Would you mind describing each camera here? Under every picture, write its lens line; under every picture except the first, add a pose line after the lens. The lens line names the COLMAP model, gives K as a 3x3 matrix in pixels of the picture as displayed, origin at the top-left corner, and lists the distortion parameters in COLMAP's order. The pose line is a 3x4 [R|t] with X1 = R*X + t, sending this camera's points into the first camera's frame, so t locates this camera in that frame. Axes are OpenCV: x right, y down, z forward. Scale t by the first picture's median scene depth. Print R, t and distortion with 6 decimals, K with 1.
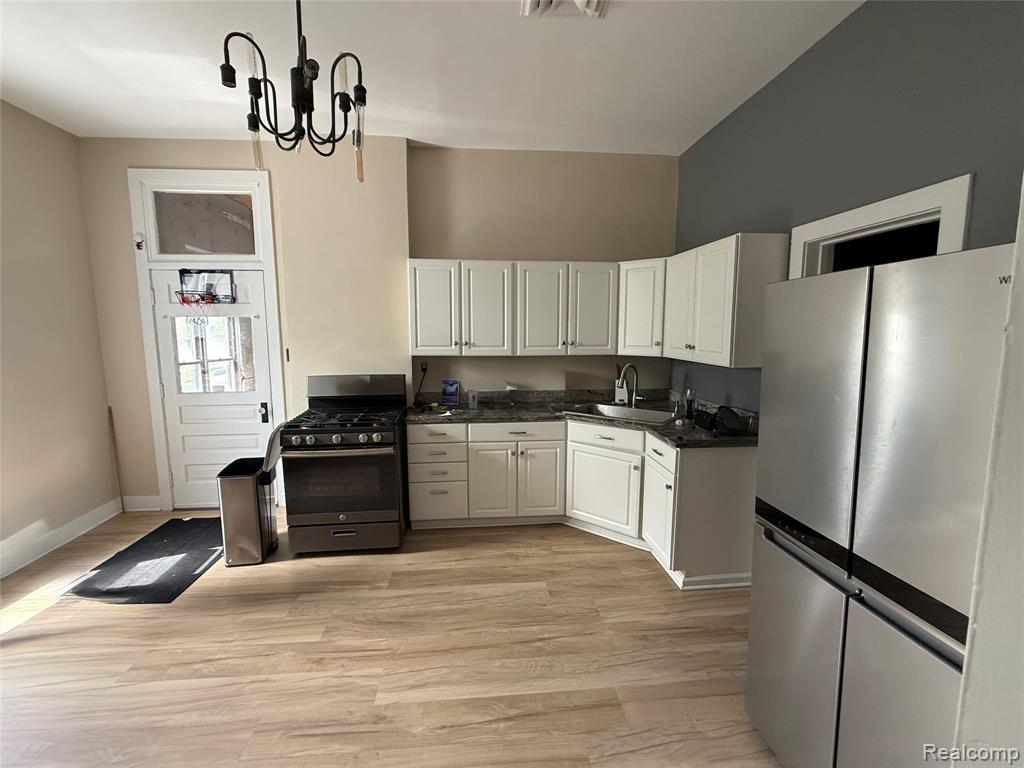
lens RADIAL K [[449.8, 0, 514.1], [0, 449.8, 380.3], [0, 0, 1]] dist [-0.001005, 0.000137]
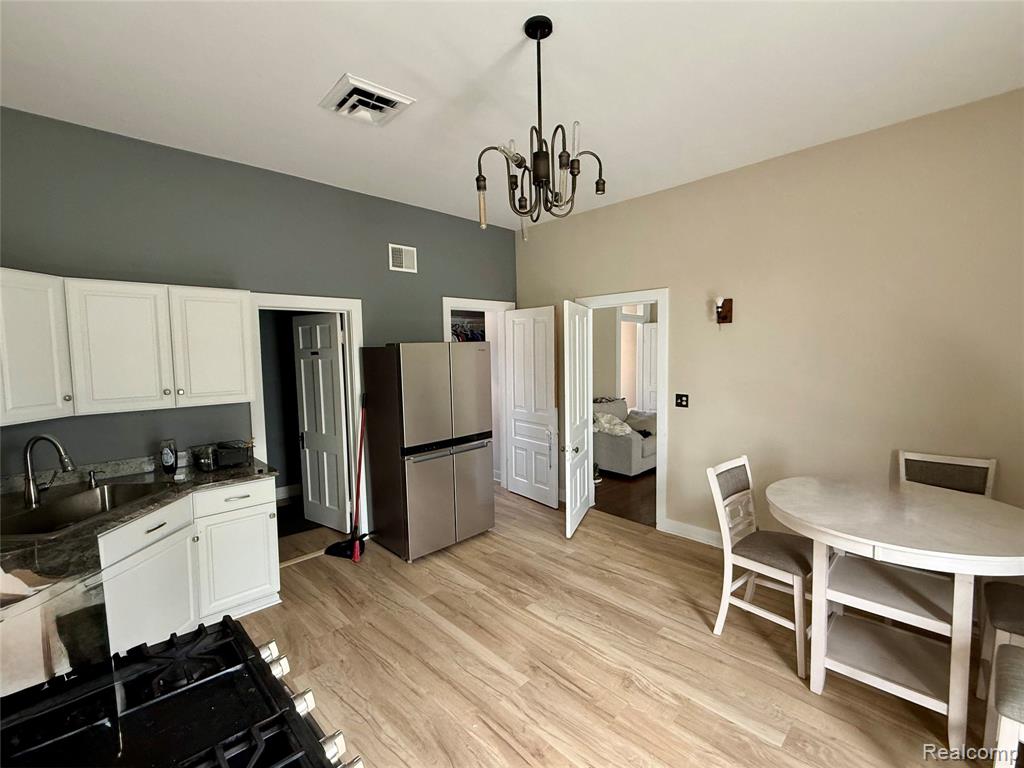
lens RADIAL K [[449.8, 0, 513.5], [0, 449.8, 384.5], [0, 0, 1]] dist [-0.001005, 0.000137]
pose [[-0.621508, -0.040978, 0.782335, -1.135128], [0.111317, 0.983879, 0.139968, -0.214287], [-0.775459, 0.174078, -0.606927, 1.549529]]
